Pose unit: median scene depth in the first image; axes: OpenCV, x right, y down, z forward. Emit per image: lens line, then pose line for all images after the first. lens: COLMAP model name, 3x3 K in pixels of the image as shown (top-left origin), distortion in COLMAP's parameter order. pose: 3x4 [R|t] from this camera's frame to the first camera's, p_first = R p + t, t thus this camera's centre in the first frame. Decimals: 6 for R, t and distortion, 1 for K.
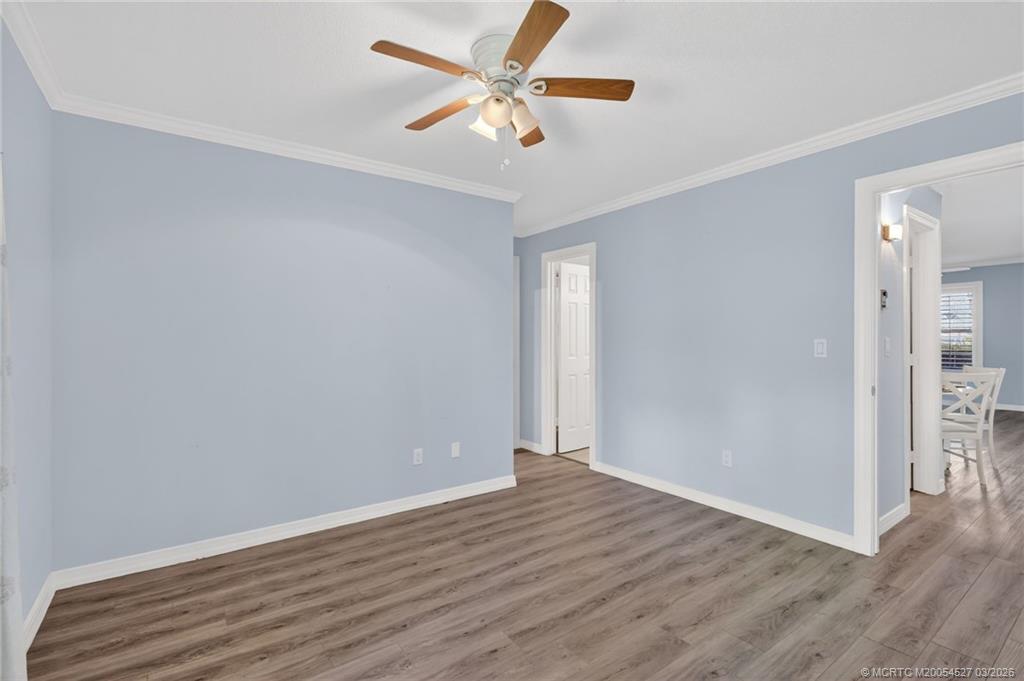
lens RADIAL K [[475.4, 0, 512.0], [0, 475.4, 340.5], [0, 0, 1]] dist [-0.002145, 0.000243]
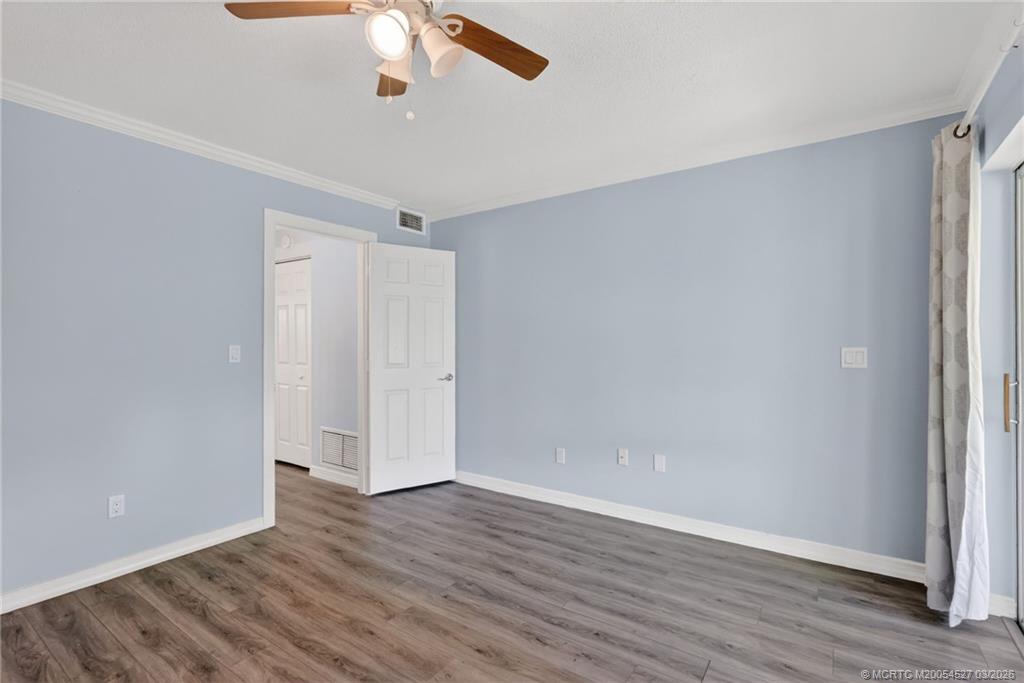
lens RADIAL K [[481.1, 0, 508.8], [0, 481.1, 339.9], [0, 0, 1]] dist [0.000172, 0.000193]
pose [[-0.328651, 0.008874, 0.944410, -0.583396], [0.013395, 0.999899, -0.004734, -0.001412], [-0.944356, 0.011094, -0.328737, 0.822774]]
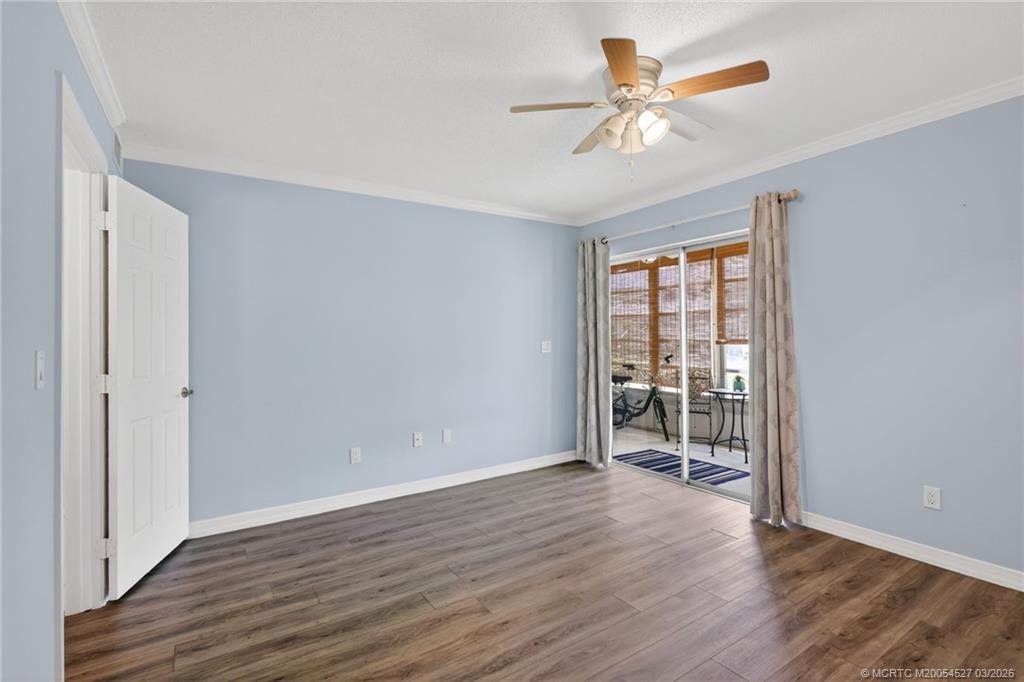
lens RADIAL K [[481.1, 0, 508.8], [0, 481.1, 339.4], [0, 0, 1]] dist [0.000172, 0.000193]
pose [[-0.999293, 0.015541, 0.034240, 0.170738], [0.016078, 0.999751, 0.015473, -0.015264], [-0.033991, 0.016012, -0.999294, 1.553817]]
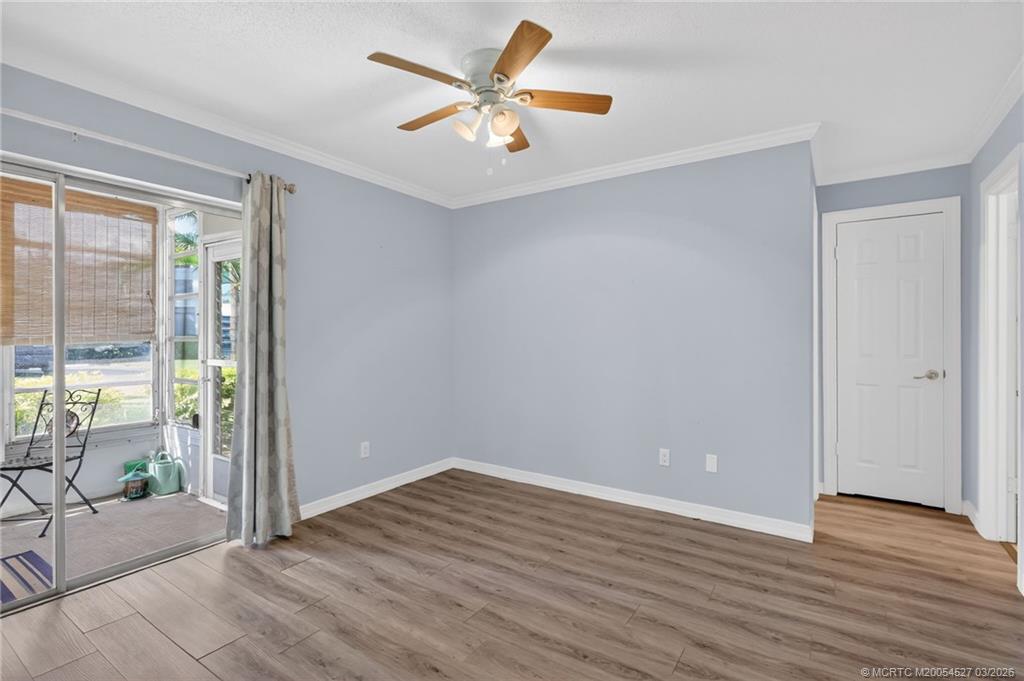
lens RADIAL K [[475.4, 0, 512.0], [0, 475.4, 340.5], [0, 0, 1]] dist [-0.002145, 0.000243]
pose [[0.344545, 0.018644, -0.938585, 0.747110], [-0.003224, 0.999820, 0.018677, -0.004762], [0.938764, -0.003410, 0.344543, 0.506423]]
